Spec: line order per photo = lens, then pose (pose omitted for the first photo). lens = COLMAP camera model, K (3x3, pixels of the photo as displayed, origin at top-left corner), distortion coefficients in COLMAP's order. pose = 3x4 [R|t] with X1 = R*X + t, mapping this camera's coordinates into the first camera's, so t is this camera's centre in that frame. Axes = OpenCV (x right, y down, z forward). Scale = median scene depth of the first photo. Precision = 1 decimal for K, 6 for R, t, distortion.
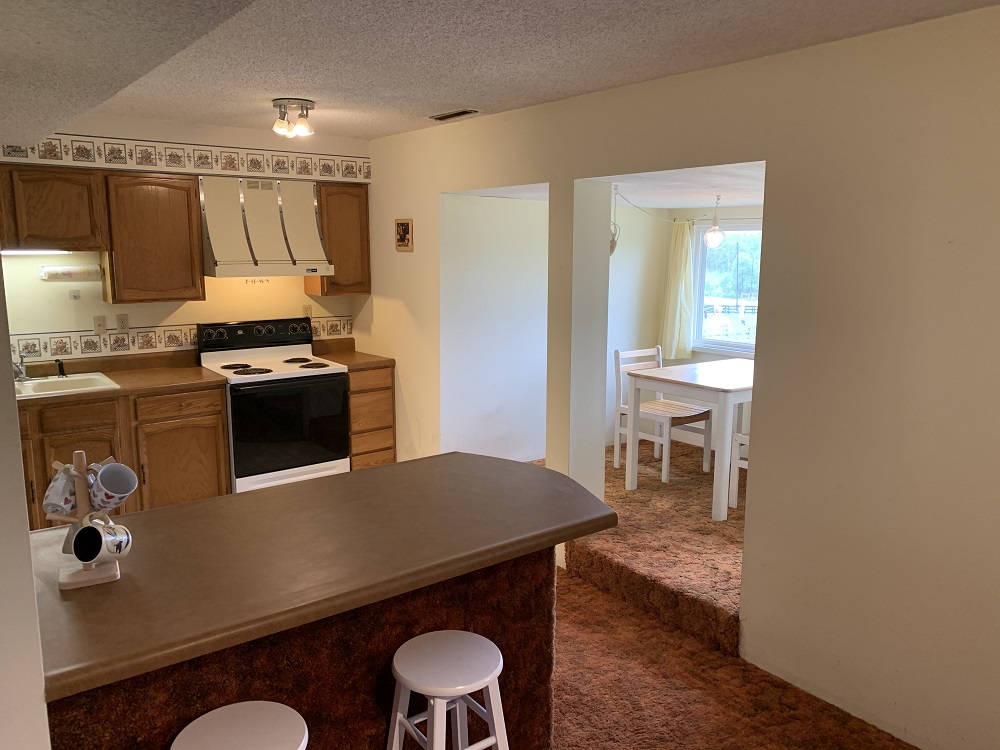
lens RADIAL K [[758.5, 0, 500.0], [0, 758.5, 375.0], [0, 0, 1]] dist [0.071237, -0.095296]
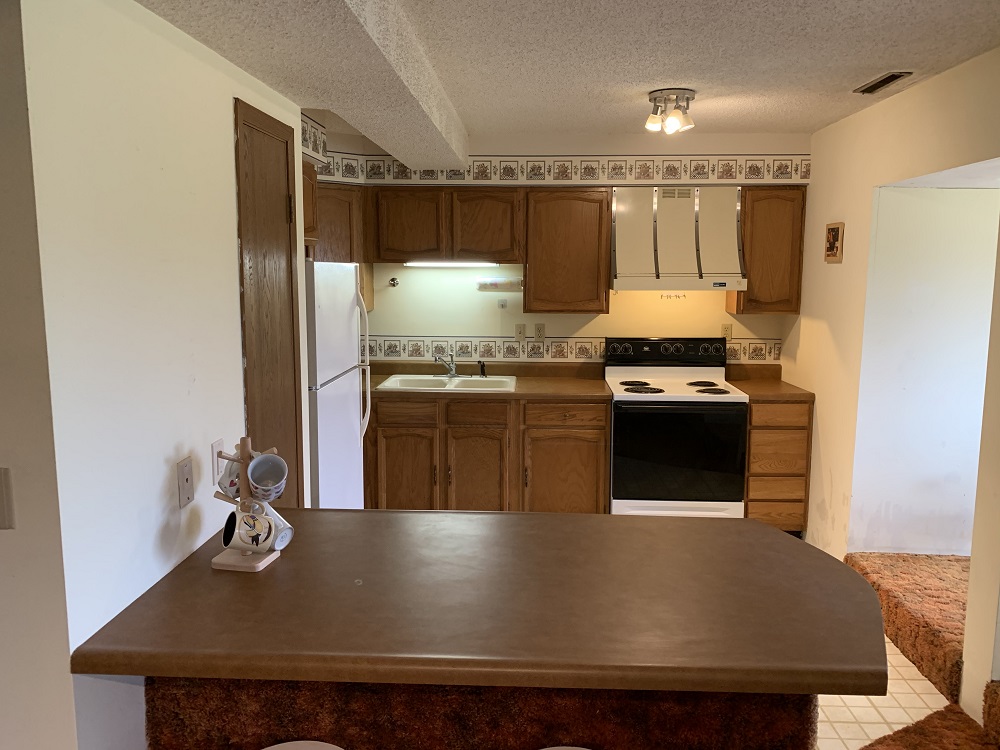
lens RADIAL K [[758.5, 0, 500.0], [0, 758.5, 375.0], [0, 0, 1]] dist [0.071237, -0.095296]
pose [[0.769206, 0.091401, -0.632431, 0.133914], [-0.111184, 0.993764, 0.008392, -0.011581], [0.629254, 0.063861, 0.774571, 0.159440]]
